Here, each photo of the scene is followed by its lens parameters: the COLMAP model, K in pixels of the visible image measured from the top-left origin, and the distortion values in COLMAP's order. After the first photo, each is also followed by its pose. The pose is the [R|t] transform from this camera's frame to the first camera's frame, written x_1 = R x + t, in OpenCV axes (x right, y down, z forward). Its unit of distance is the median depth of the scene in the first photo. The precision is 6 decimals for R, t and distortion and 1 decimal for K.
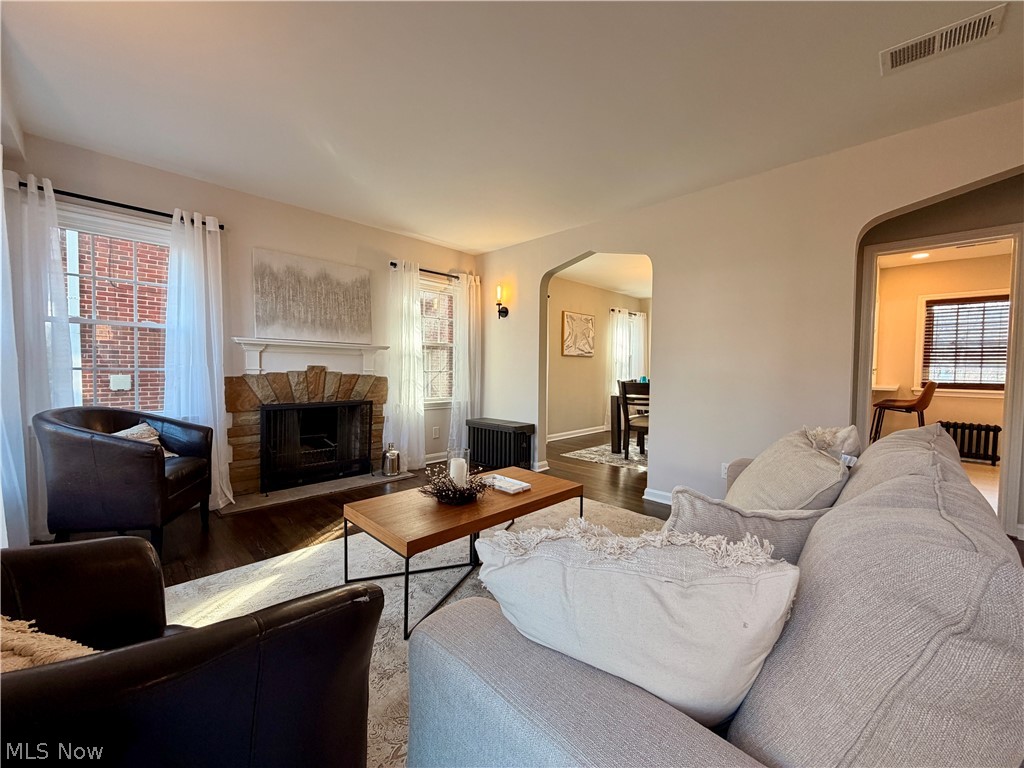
lens RADIAL K [[407.8, 0, 509.0], [0, 407.8, 377.3], [0, 0, 1]] dist [-0.002288, 0.000455]
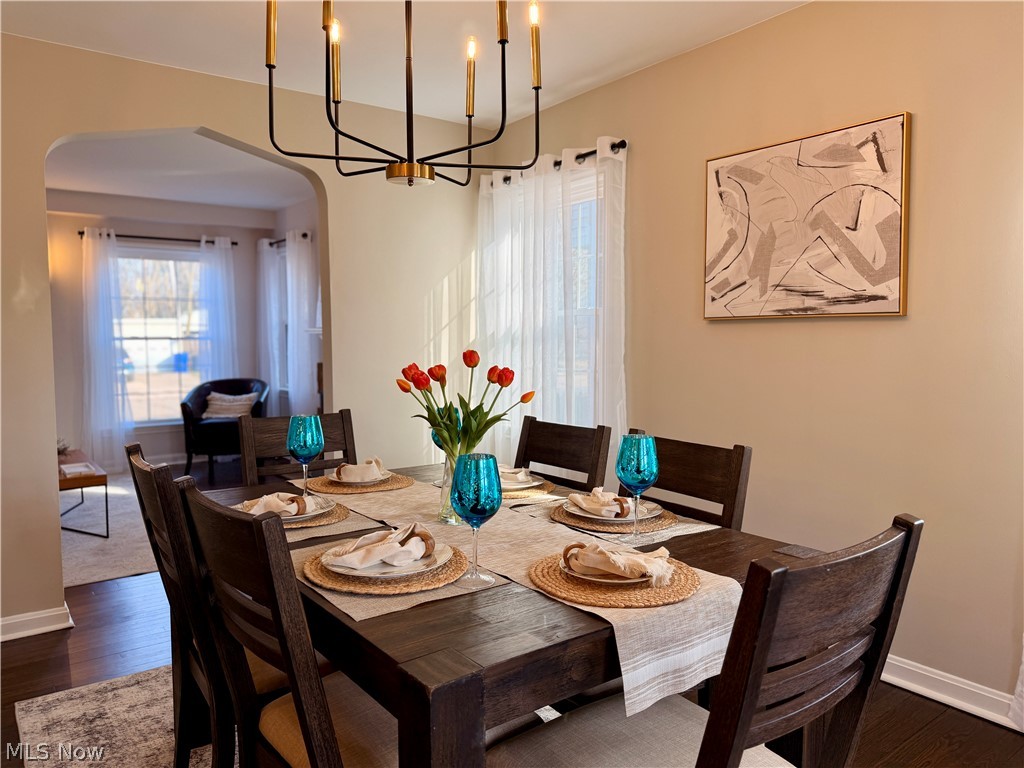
lens RADIAL K [[723.6, 0, 514.8], [0, 723.6, 377.5], [0, 0, 1]] dist [0.068859, -0.098366]
pose [[-0.132240, 0.038883, -0.990455, 1.095343], [-0.028816, 0.998657, 0.043053, -0.054630], [0.990799, 0.034234, -0.130942, 1.574486]]
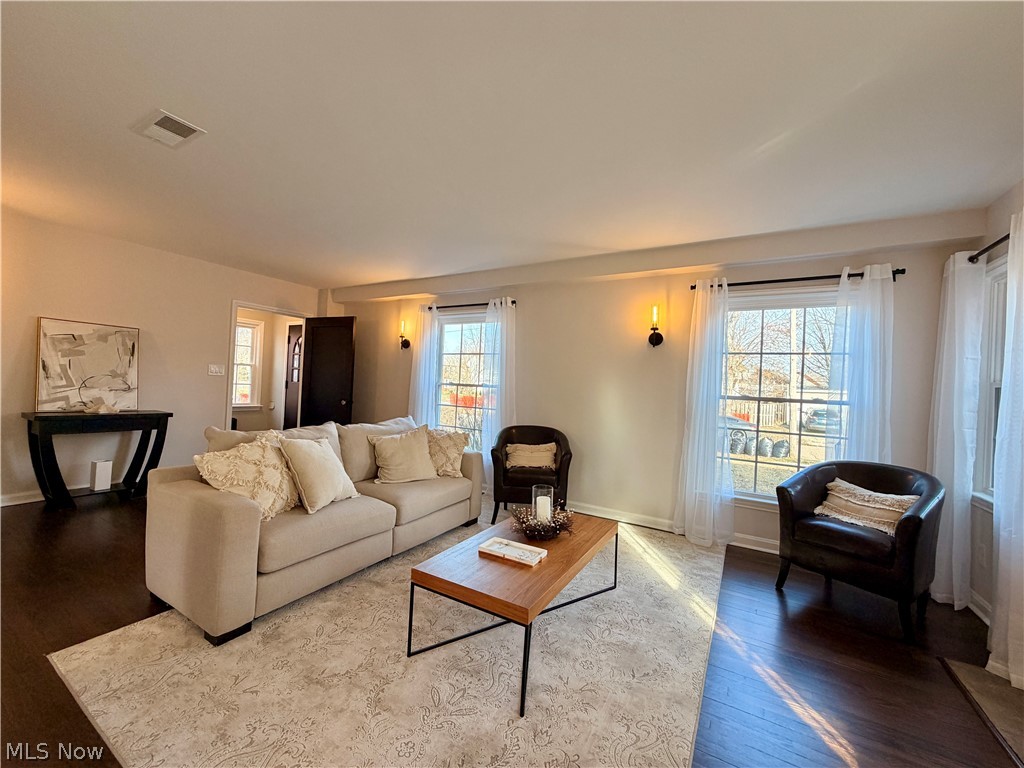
lens RADIAL K [[407.8, 0, 503.6], [0, 407.8, 382.7], [0, 0, 1]] dist [-0.002288, 0.000455]
pose [[-0.970603, -0.067015, -0.231167, 0.137225], [-0.073138, 0.997159, 0.018011, -0.057757], [0.229303, 0.034389, -0.972747, 1.147661]]
